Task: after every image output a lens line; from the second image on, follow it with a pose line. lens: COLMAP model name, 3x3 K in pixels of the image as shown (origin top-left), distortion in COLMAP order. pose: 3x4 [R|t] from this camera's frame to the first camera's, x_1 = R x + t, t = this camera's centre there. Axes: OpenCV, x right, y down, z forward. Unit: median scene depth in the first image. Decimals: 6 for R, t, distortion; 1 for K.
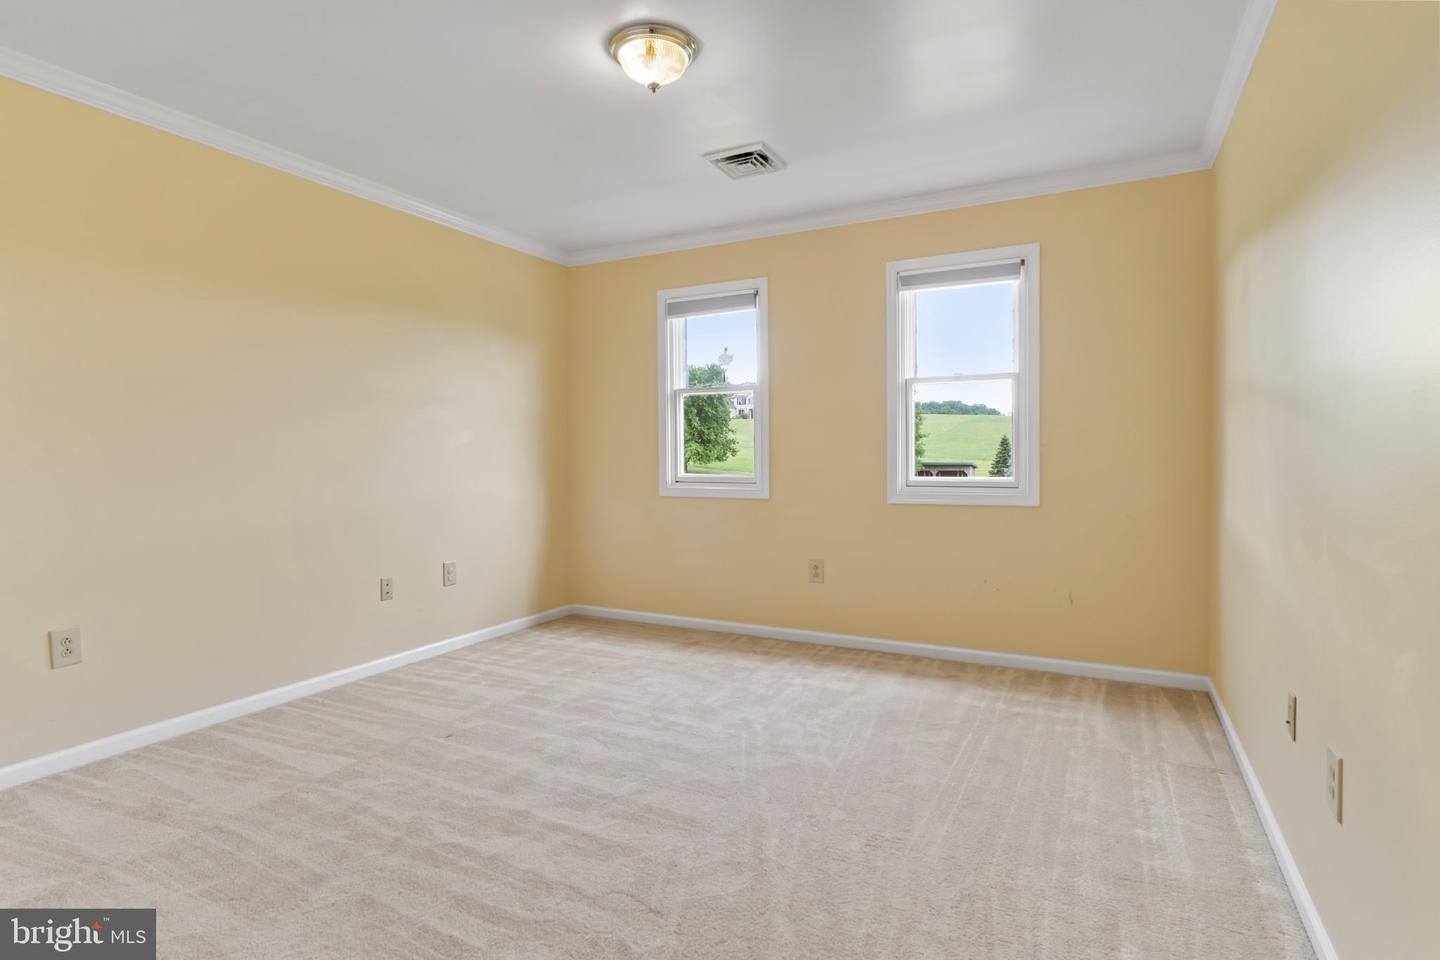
lens RADIAL K [[740.5, 0, 721.1], [0, 740.5, 473.1], [0, 0, 1]] dist [-0.006220, 0.002104]
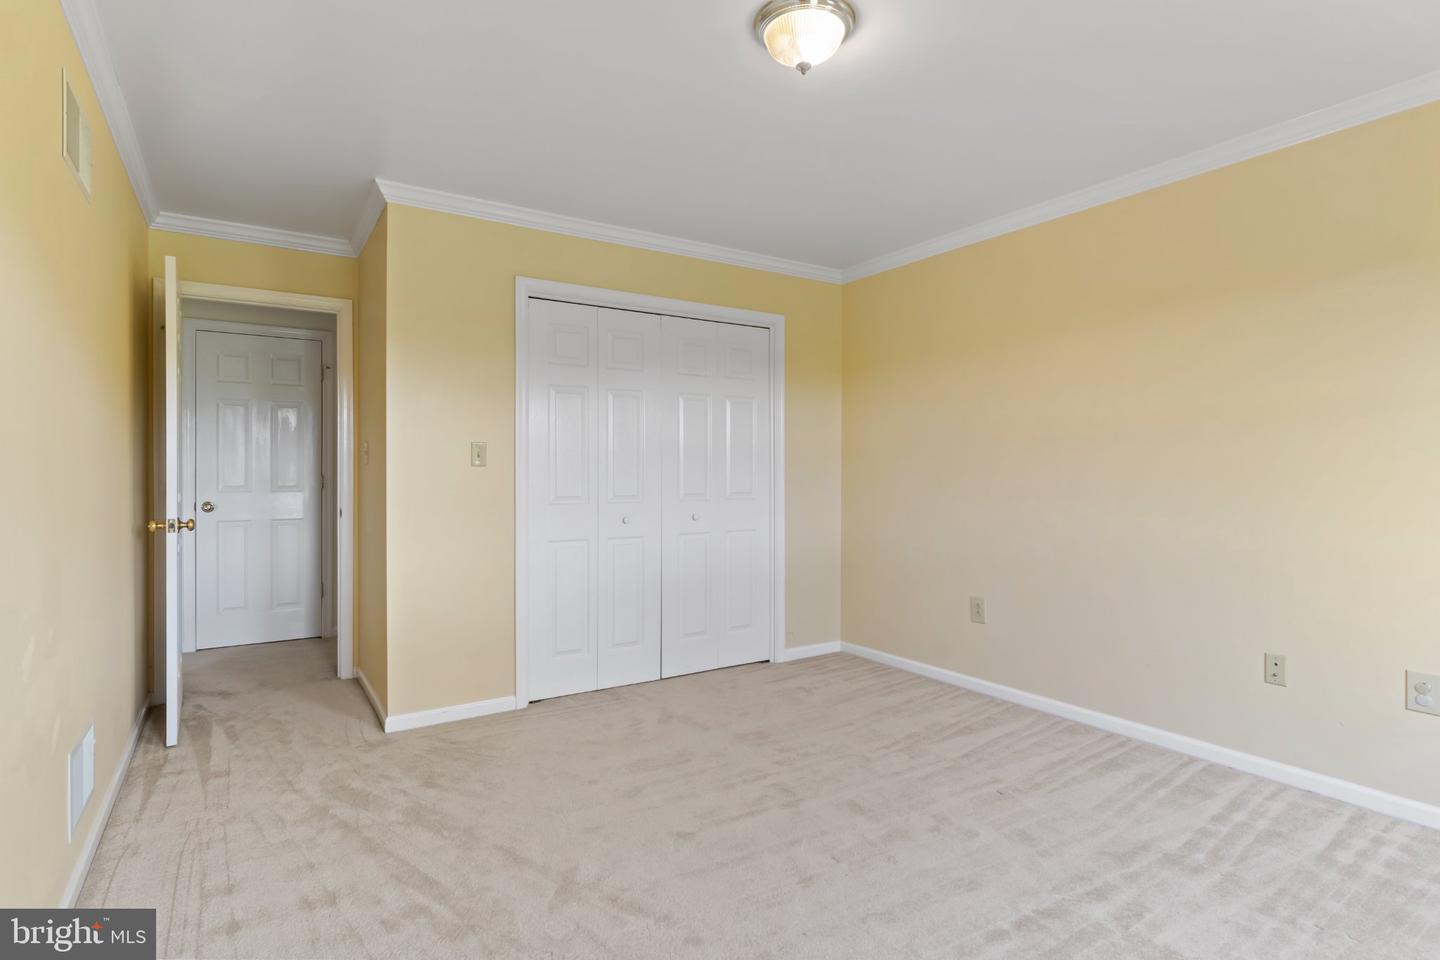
lens RADIAL K [[740.5, 0, 721.4], [0, 740.5, 475.8], [0, 0, 1]] dist [-0.006220, 0.002104]
pose [[-0.489325, 0.009535, -0.872049, 0.527630], [-0.028231, 0.999243, 0.026766, -0.047434], [0.871644, 0.037716, -0.488686, 0.996831]]
